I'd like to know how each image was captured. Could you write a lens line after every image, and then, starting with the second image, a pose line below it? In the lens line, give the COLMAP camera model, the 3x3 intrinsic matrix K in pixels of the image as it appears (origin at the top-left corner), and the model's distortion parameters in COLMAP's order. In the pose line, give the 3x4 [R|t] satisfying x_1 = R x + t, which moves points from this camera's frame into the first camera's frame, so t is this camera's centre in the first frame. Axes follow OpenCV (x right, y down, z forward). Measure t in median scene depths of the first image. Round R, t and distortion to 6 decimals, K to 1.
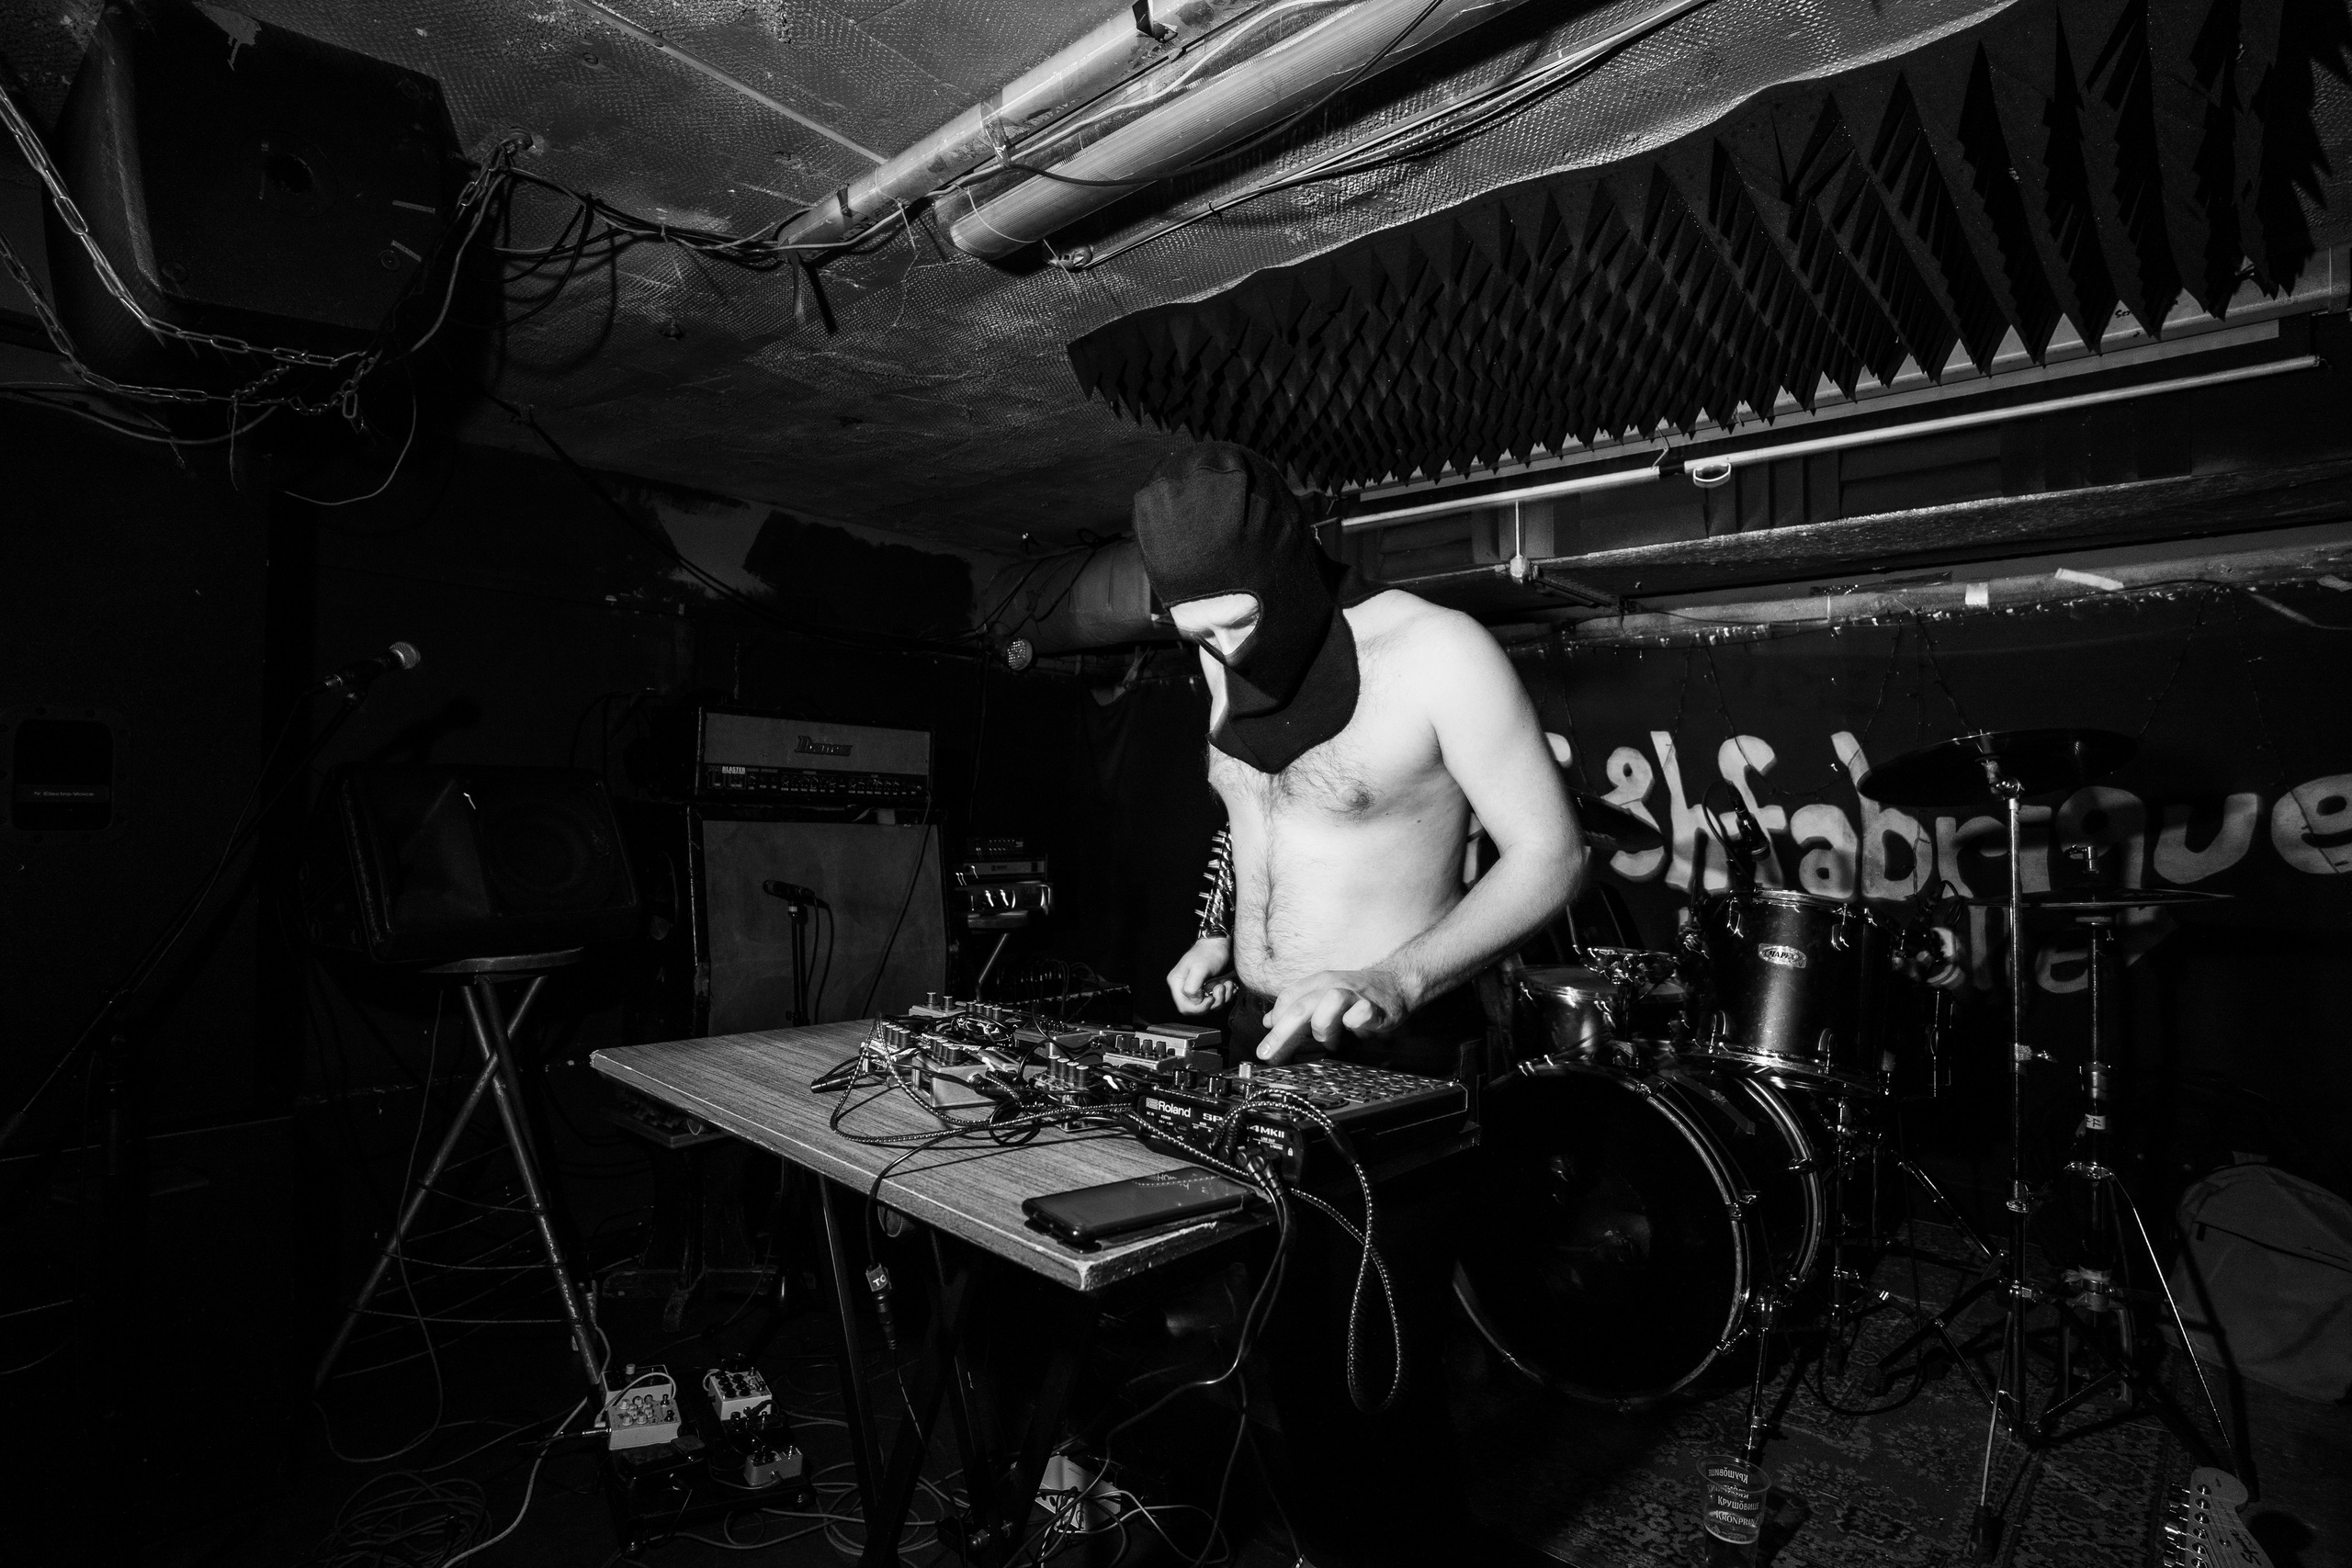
lens RADIAL K [[1153.9, 0, 1176.0], [0, 1153.9, 784.0], [0, 0, 1]] dist [-0.076020, 0.036781]
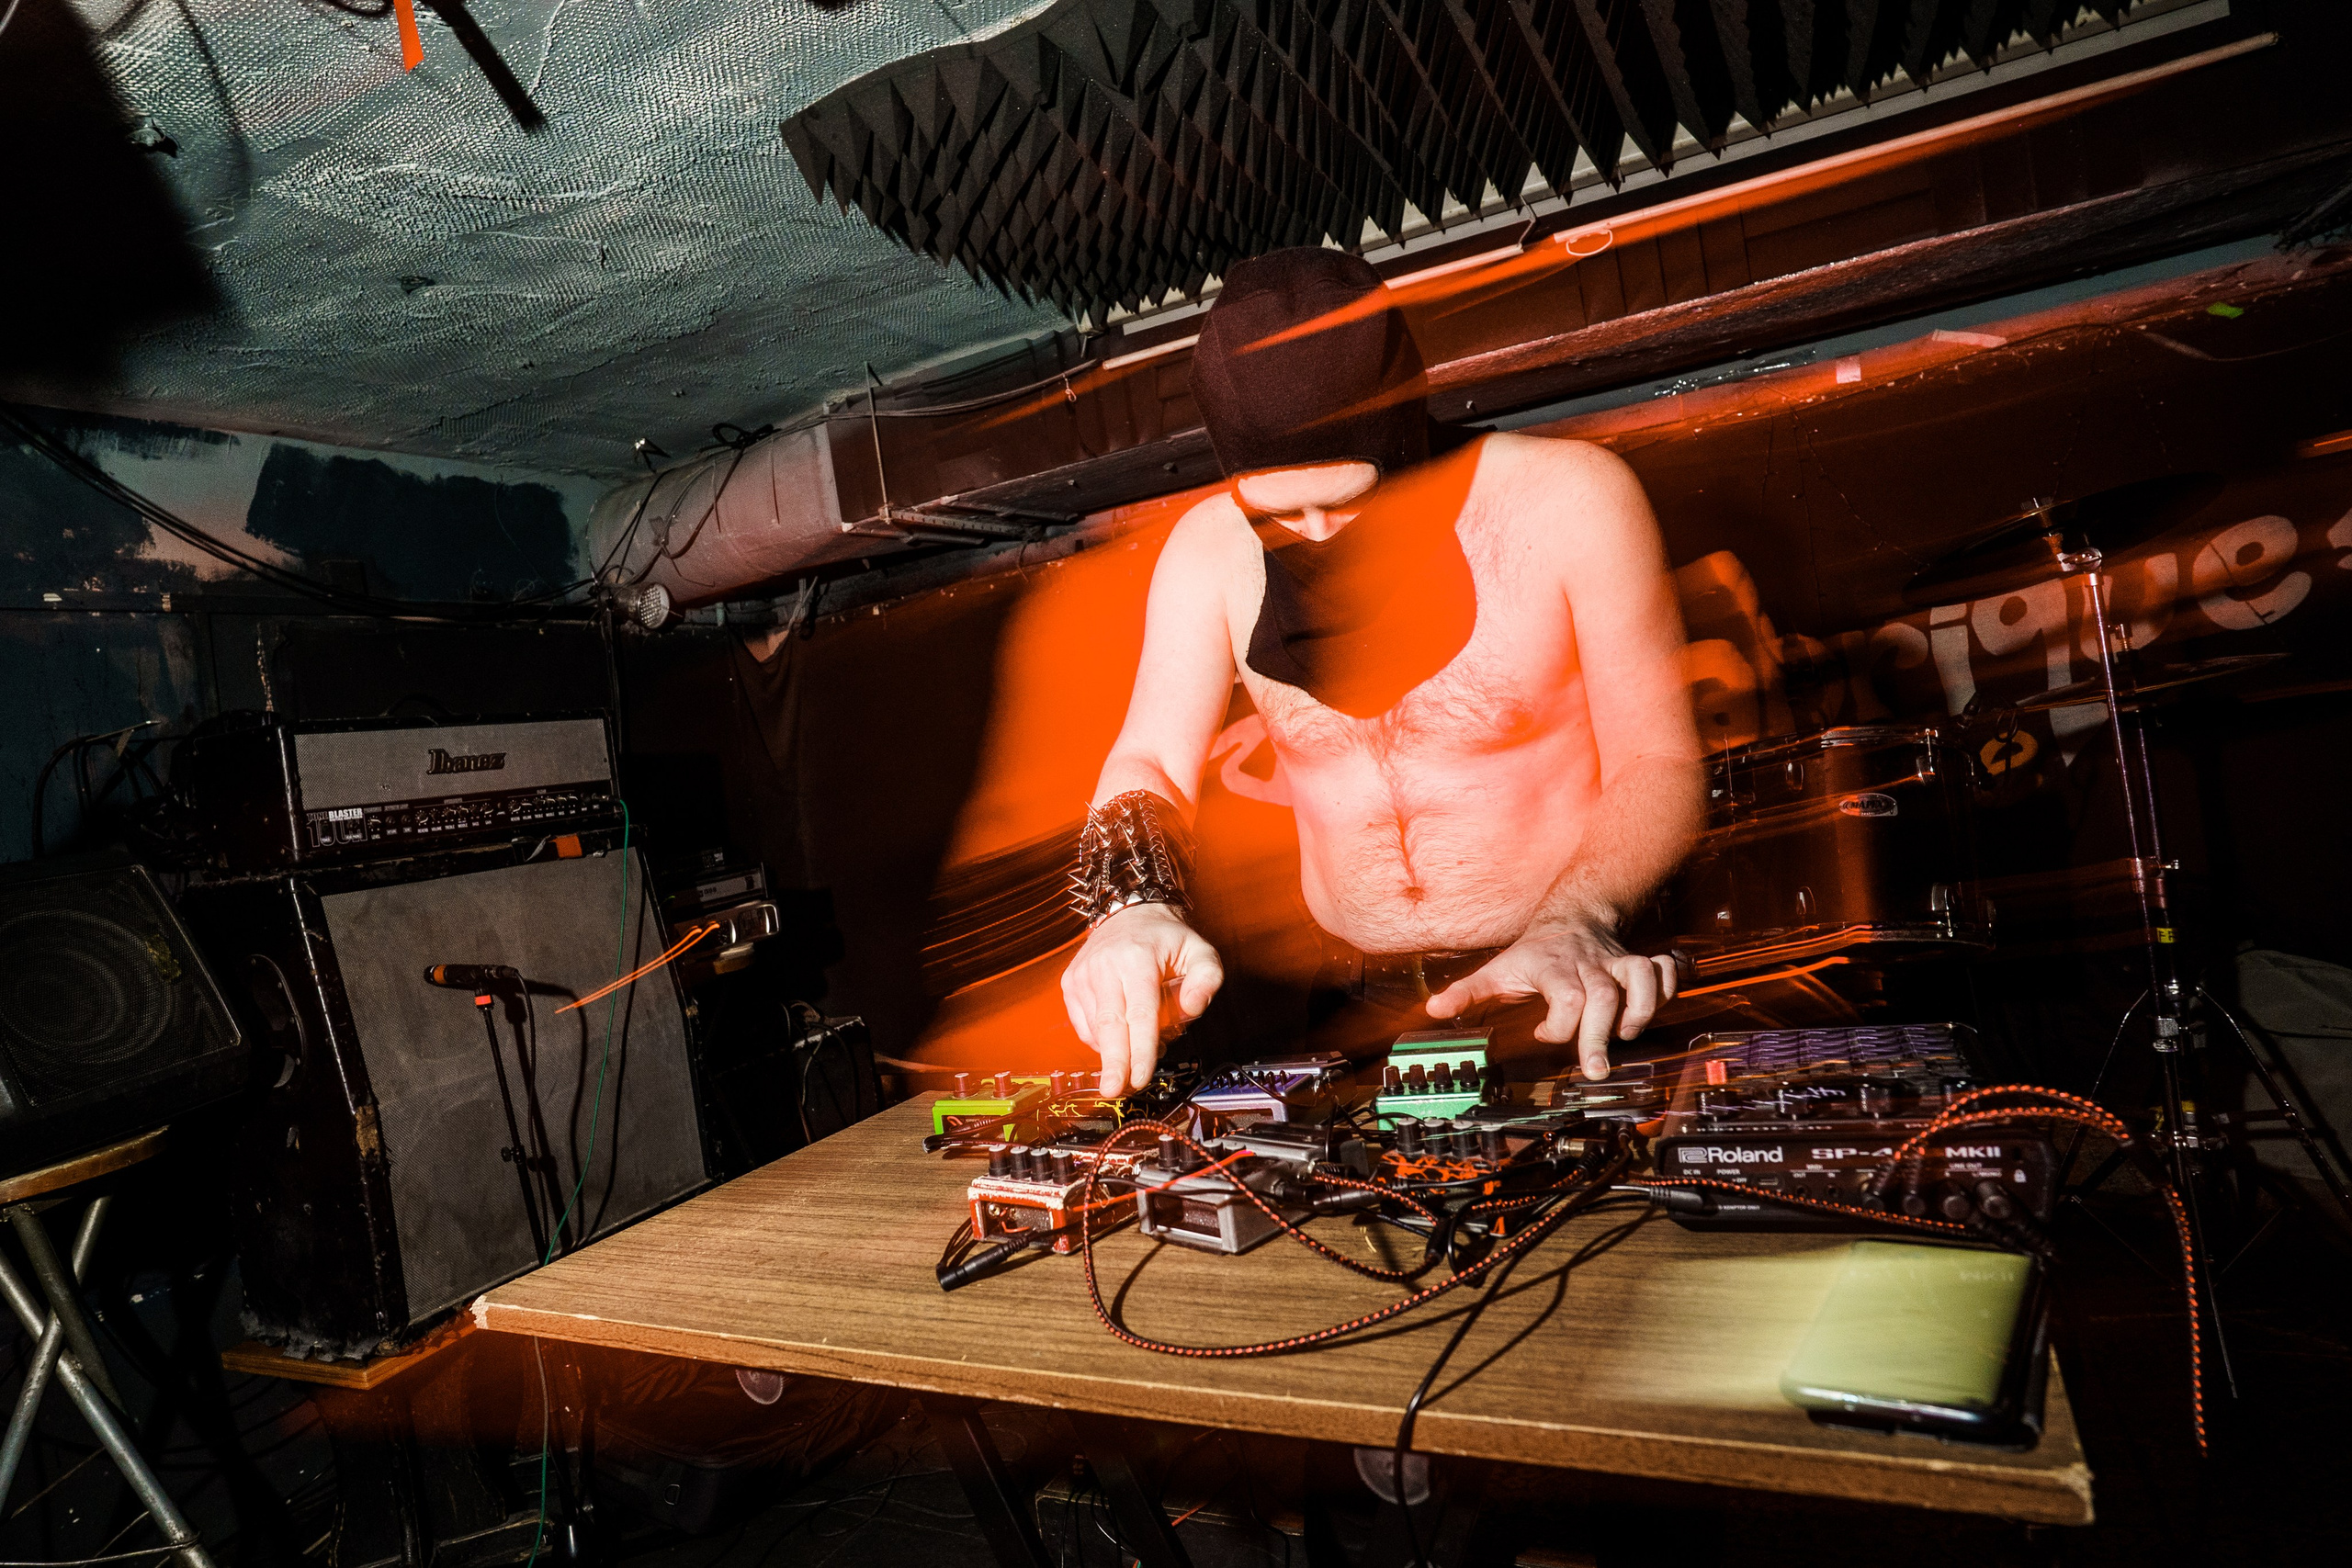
lens RADIAL K [[1389.7, 0, 1084.8], [0, 1389.7, 793.7], [0, 0, 1]] dist [-0.089557, 0.054423]
pose [[0.958668, -0.167935, 0.229682, -0.152130], [0.159081, 0.985637, 0.056673, -0.000476], [-0.235901, -0.017793, 0.971614, 0.125658]]
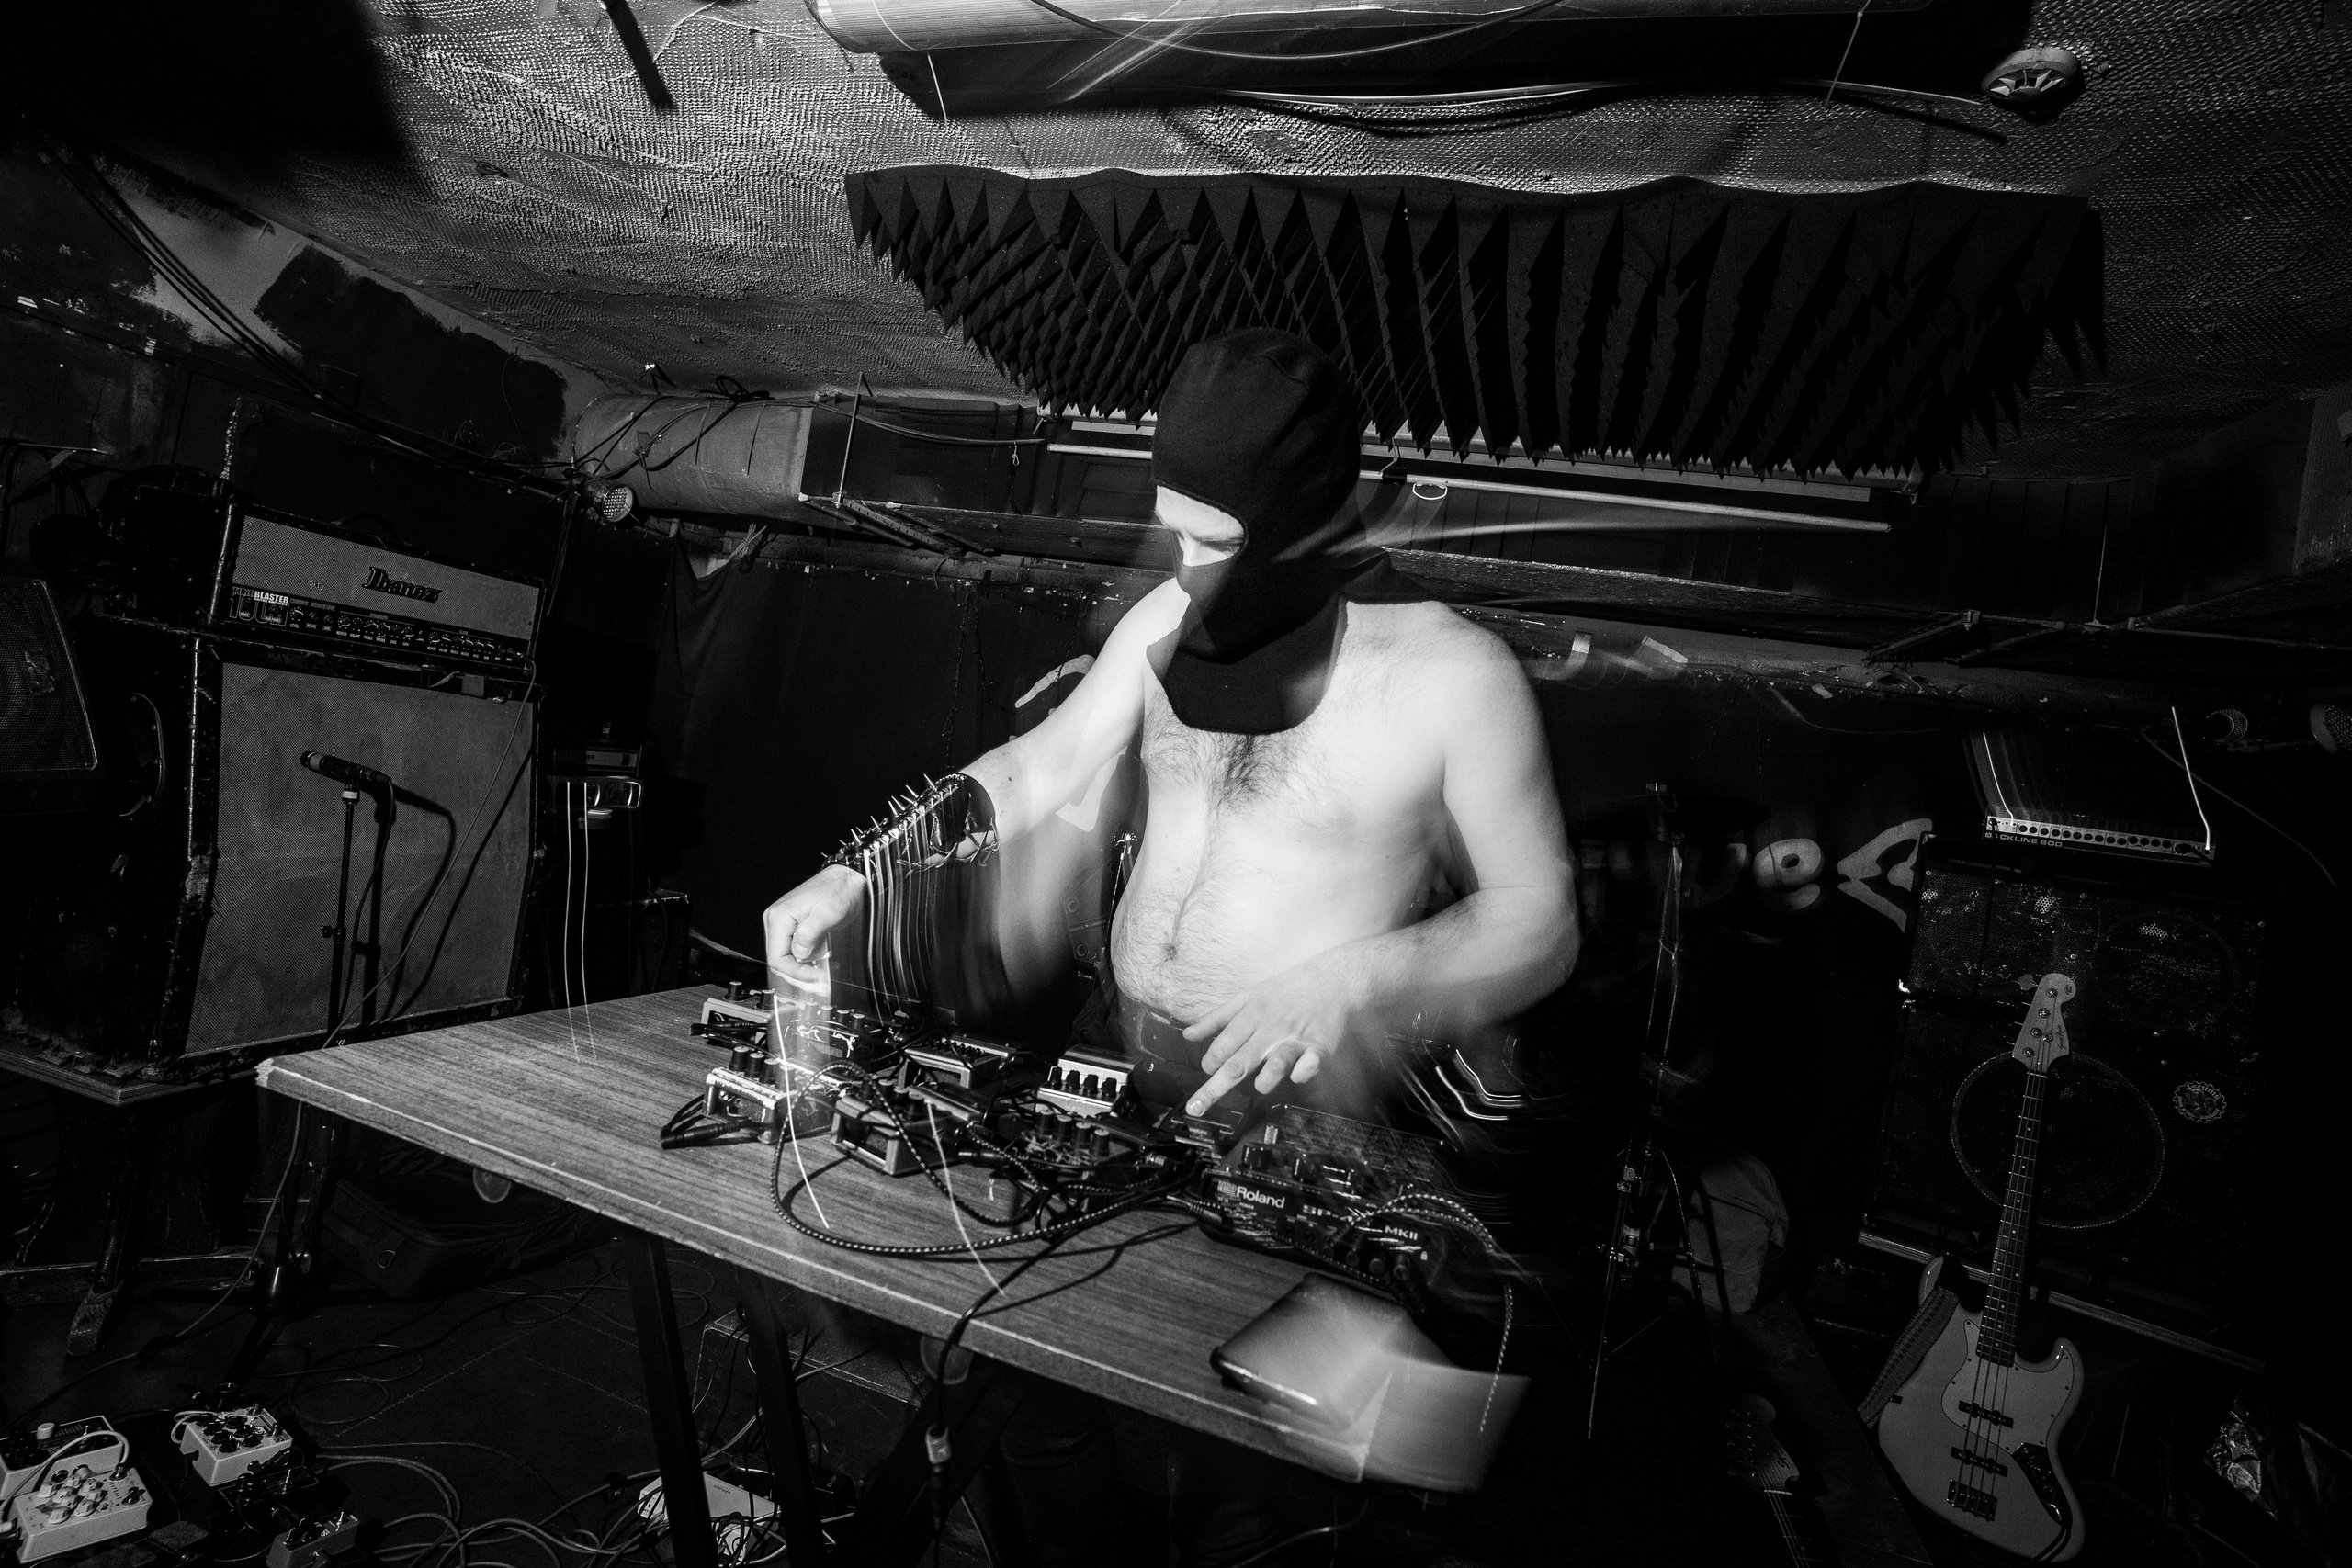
lens RADIAL K [[1153.9, 0, 1176.0], [0, 1153.9, 784.0], [0, 0, 1]] dist [-0.076020, 0.036781]
pose [[0.899246, 0.121384, 0.420265, -0.147549], [-0.154326, 0.986988, 0.045145, -0.016138], [-0.409317, -0.105455, 0.906278, 0.092700]]
